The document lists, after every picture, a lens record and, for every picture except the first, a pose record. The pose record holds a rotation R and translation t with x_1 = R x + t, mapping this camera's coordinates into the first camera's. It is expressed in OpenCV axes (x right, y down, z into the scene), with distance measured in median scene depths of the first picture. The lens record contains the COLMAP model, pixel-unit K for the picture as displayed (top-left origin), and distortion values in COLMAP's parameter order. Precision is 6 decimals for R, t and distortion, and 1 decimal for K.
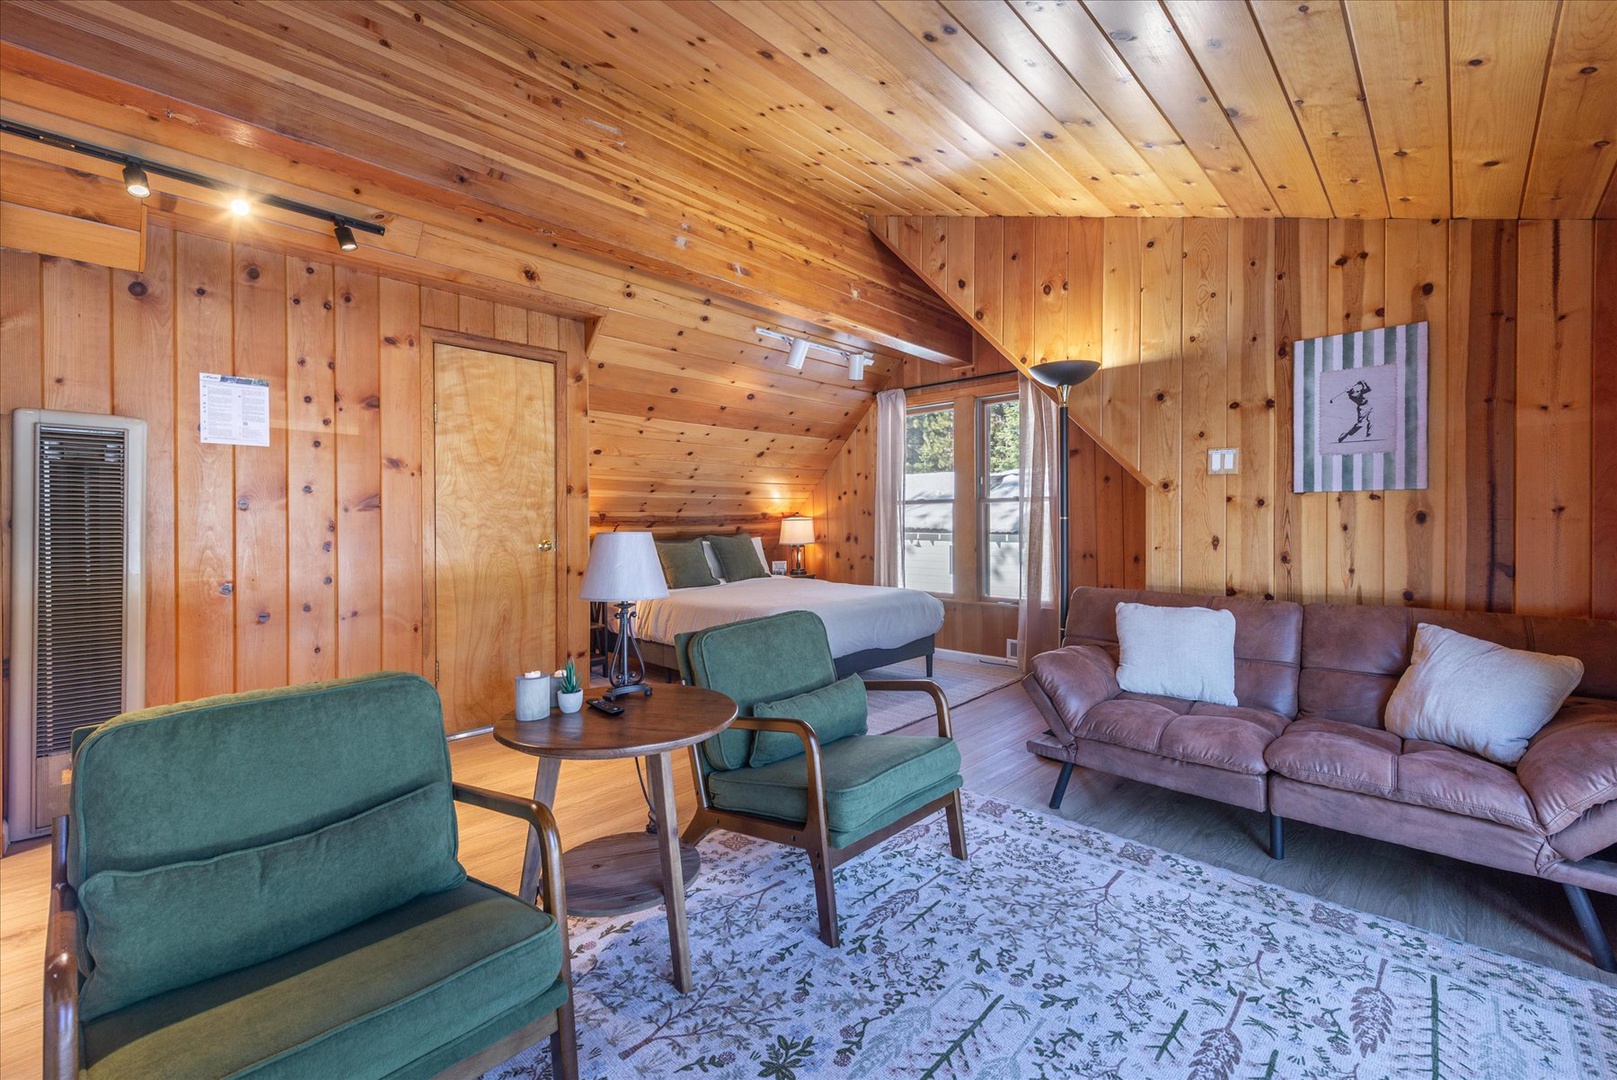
lens RADIAL K [[680.5, 0, 803.5], [0, 680.5, 527.4], [0, 0, 1]] dist [0.001286, -0.000130]
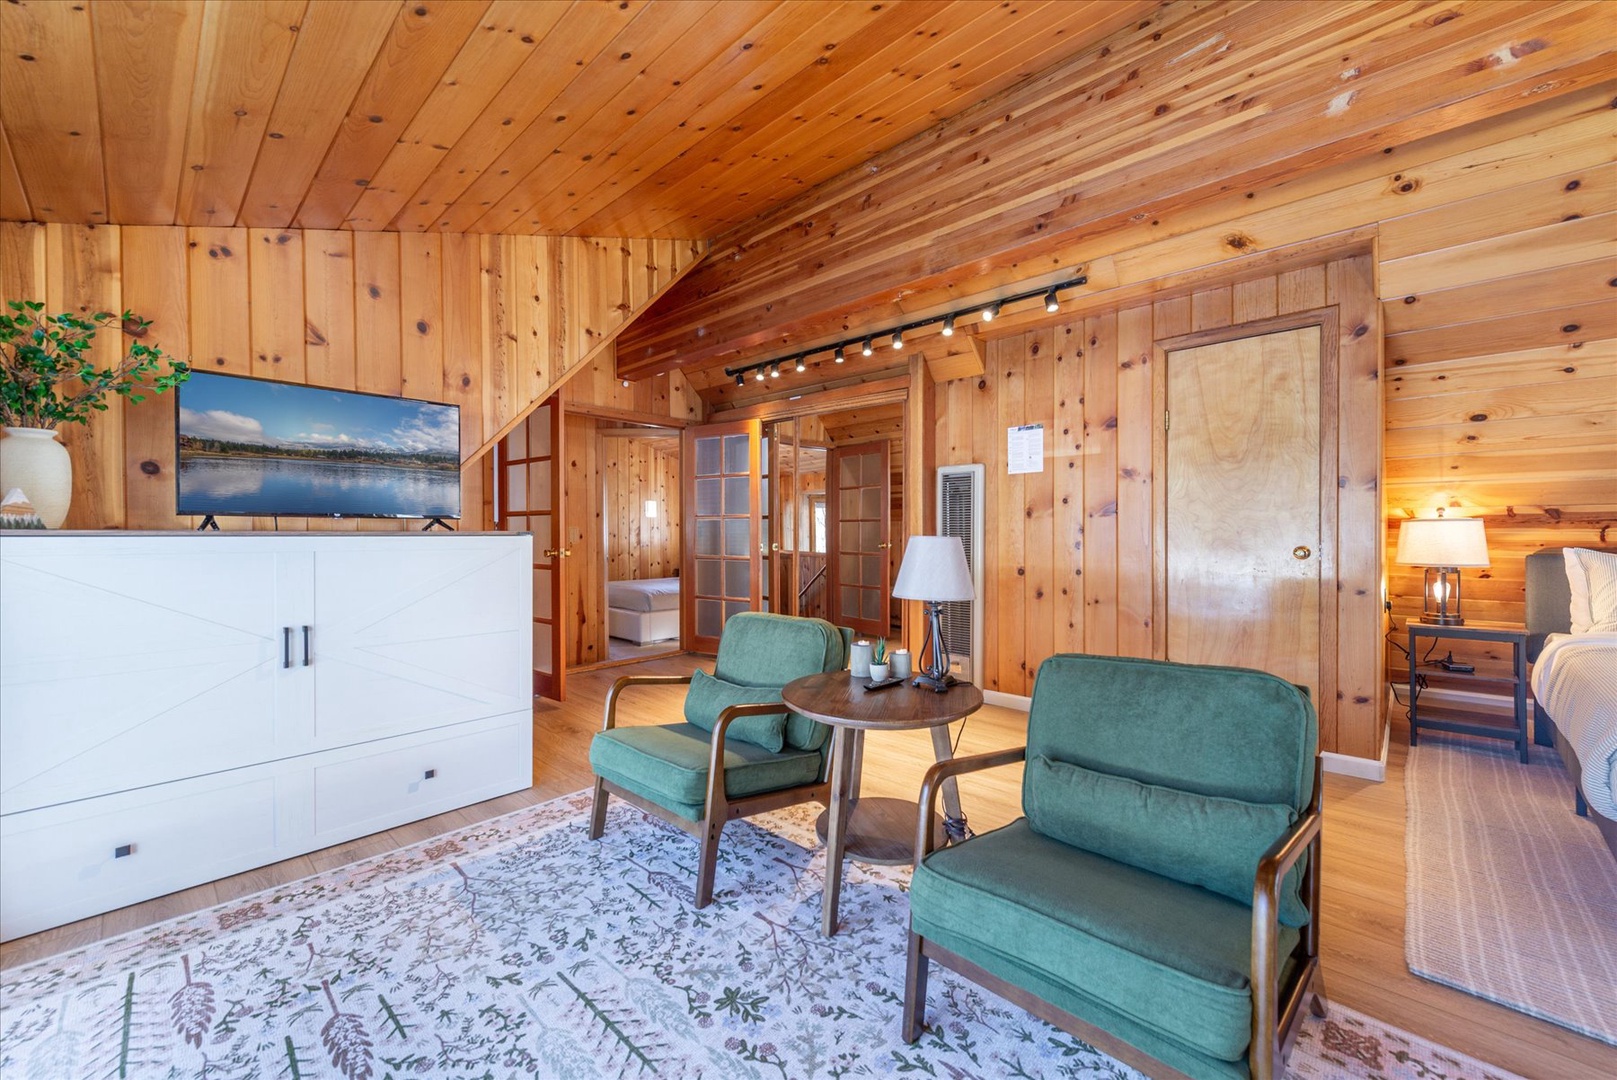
lens RADIAL K [[612.0, 0, 808.5], [0, 612.0, 540.0], [0, 0, 1]] dist [0.001119, -0.000123]
pose [[0.019339, 0.018341, -0.999645, 0.428064], [0.001780, 0.999830, 0.018379, -0.003419], [0.999811, -0.002134, 0.019303, 0.478133]]
